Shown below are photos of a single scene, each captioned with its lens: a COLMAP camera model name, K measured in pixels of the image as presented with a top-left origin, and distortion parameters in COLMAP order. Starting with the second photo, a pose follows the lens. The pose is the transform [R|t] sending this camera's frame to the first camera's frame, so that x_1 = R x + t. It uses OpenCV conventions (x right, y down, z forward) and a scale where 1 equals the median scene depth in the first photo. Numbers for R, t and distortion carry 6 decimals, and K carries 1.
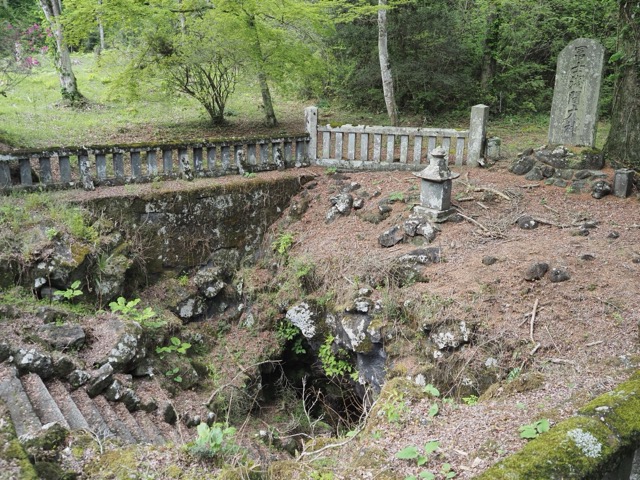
lens RADIAL K [[546.7, 0, 320.0], [0, 546.7, 240.1], [0, 0, 1]] dist [0.009145, -0.007505]
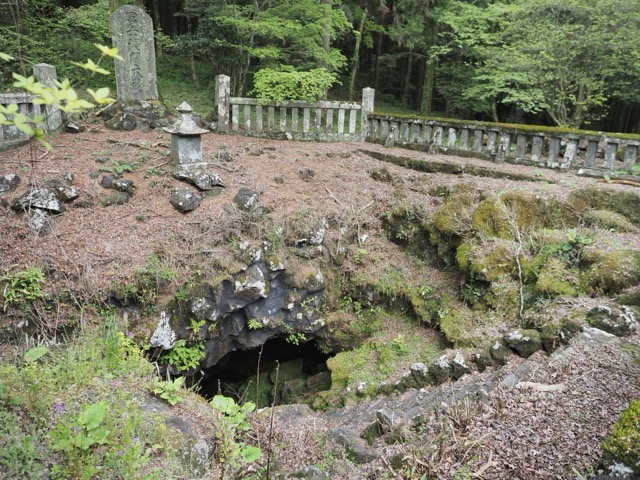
lens RADIAL K [[462.6, 0, 322.5], [0, 462.6, 241.7], [0, 0, 1]] dist [-0.003554, 0.000349]
pose [[-0.111636, -0.335363, 0.935451, -0.633552], [0.242954, 0.903559, 0.352923, -0.156931], [-0.963593, 0.266670, -0.019393, 0.738069]]
